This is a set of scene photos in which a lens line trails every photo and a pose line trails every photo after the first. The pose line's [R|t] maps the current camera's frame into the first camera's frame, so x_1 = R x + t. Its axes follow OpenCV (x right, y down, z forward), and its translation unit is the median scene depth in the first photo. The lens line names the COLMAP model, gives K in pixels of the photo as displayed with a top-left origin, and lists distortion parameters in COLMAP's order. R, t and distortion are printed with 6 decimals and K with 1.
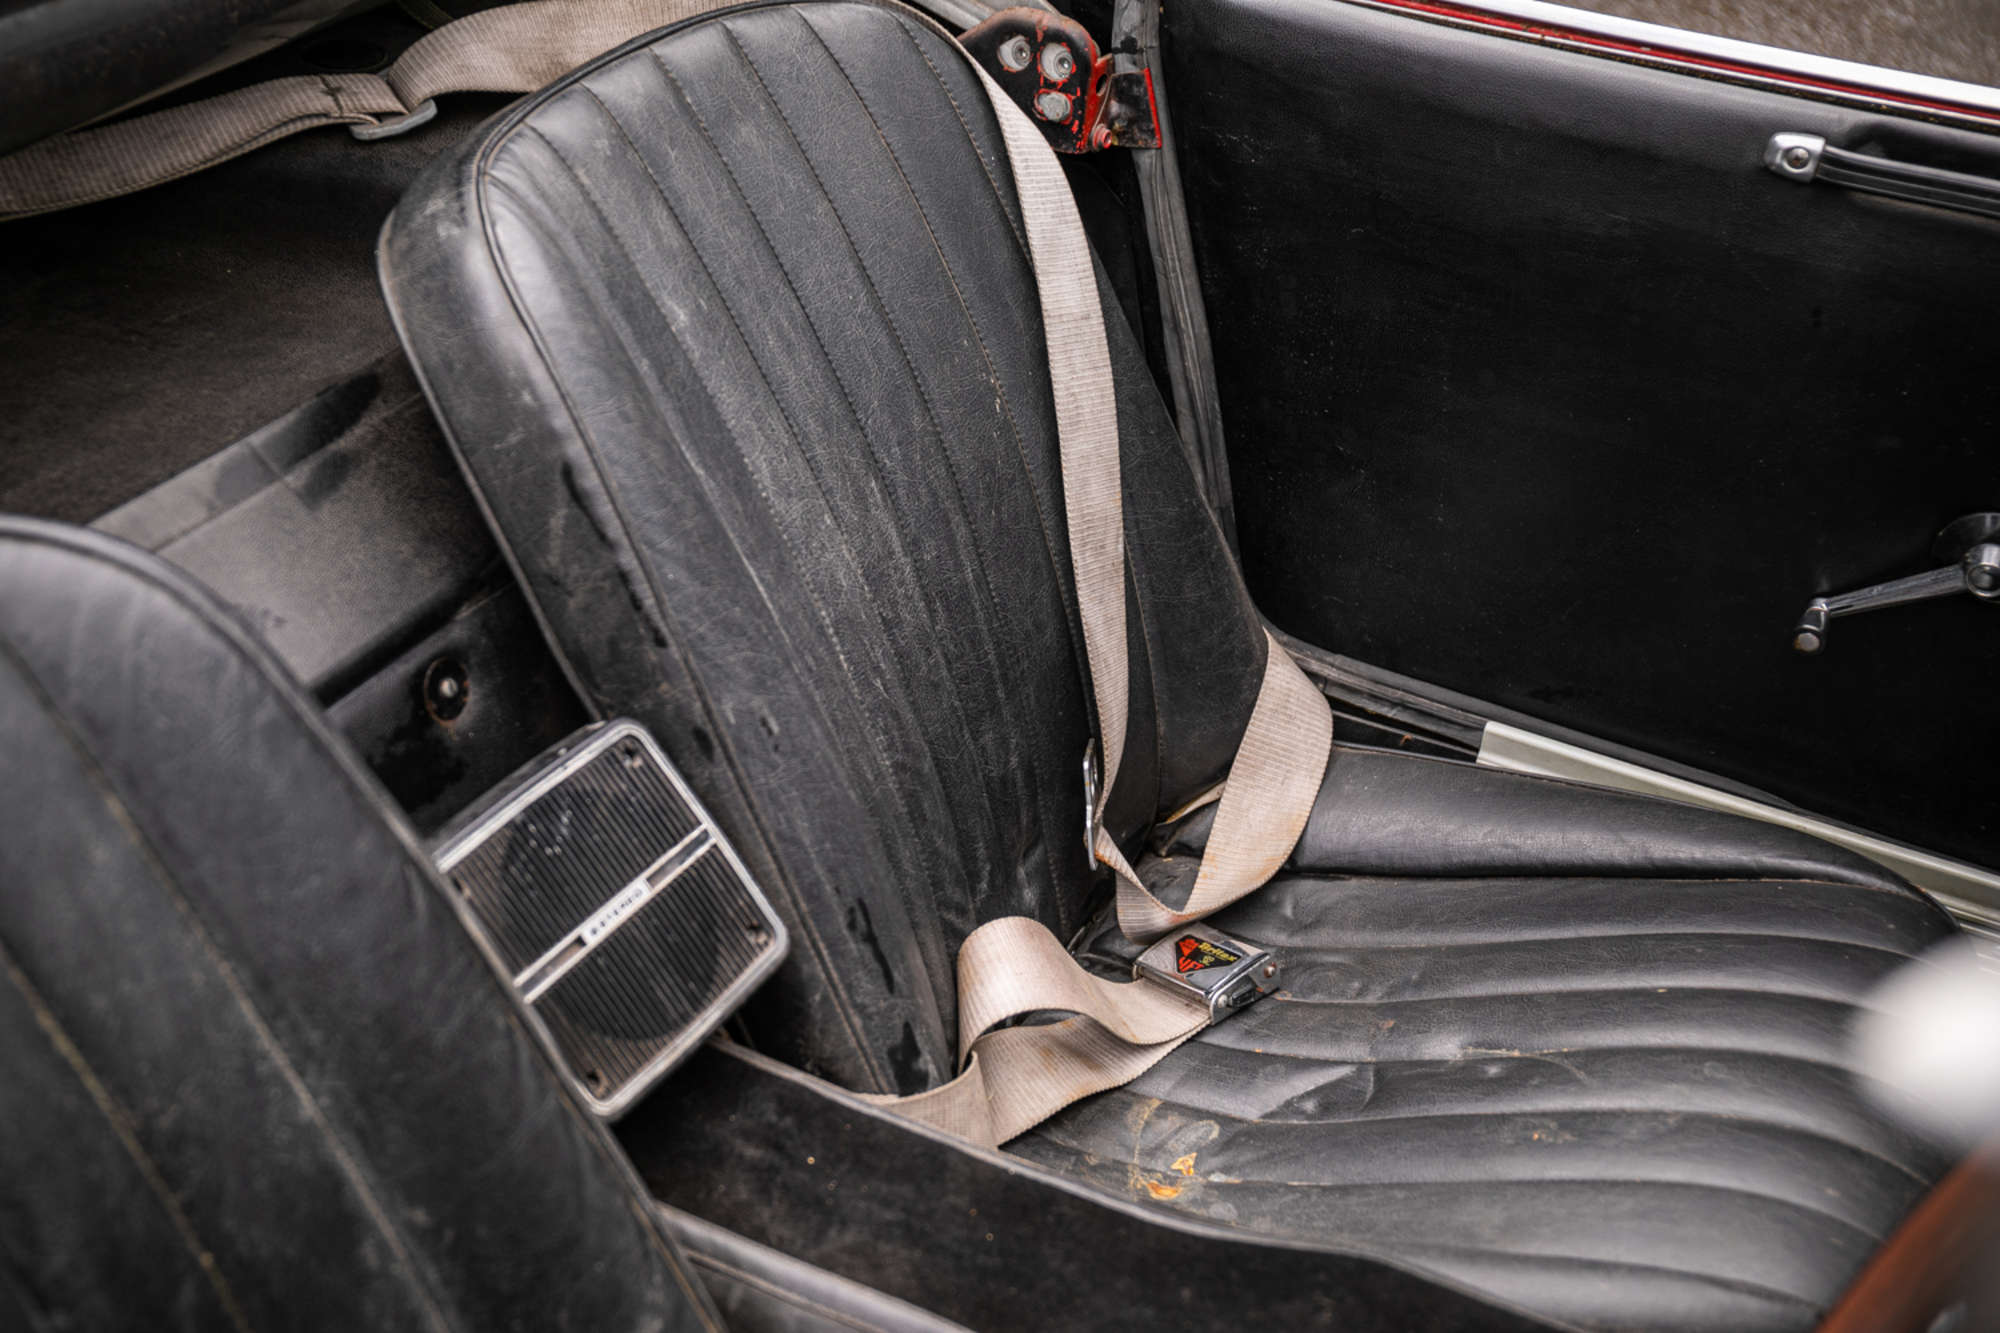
lens RADIAL K [[2643.6, 0, 1009.1], [0, 2643.6, 686.8], [0, 0, 1]] dist [0.098172, 0.000000]
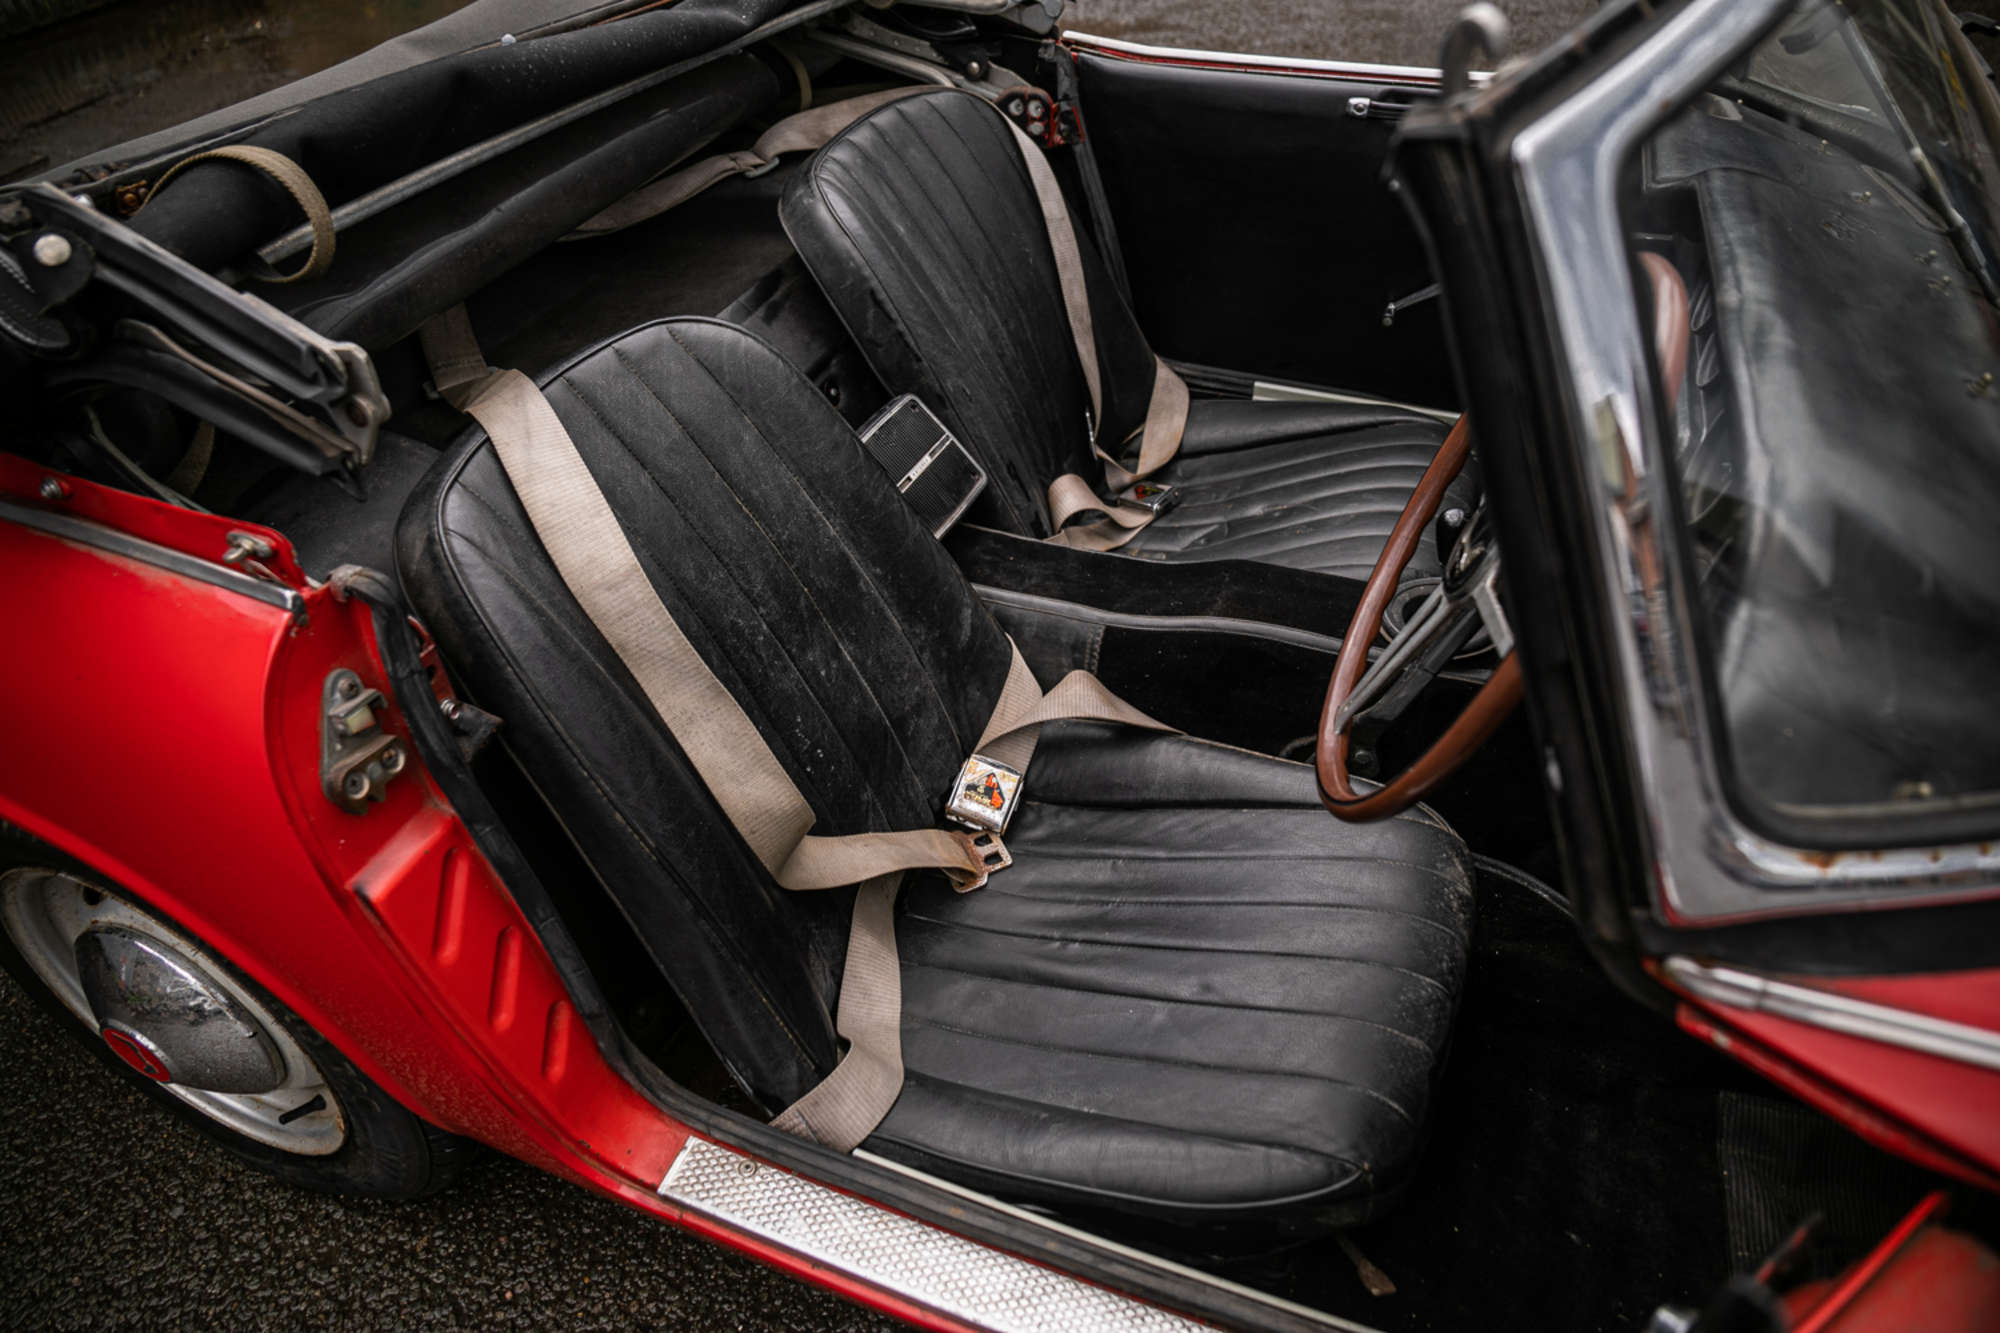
lens RADIAL K [[1407.8, 0, 995.1], [0, 1407.8, 662.8], [0, 0, 1]] dist [-0.052087, 0.005318]
pose [[0.991463, -0.130376, -0.001997, -0.085752], [0.129834, 0.985690, 0.107508, 0.112707], [-0.012048, -0.106849, 0.994202, -0.268756]]
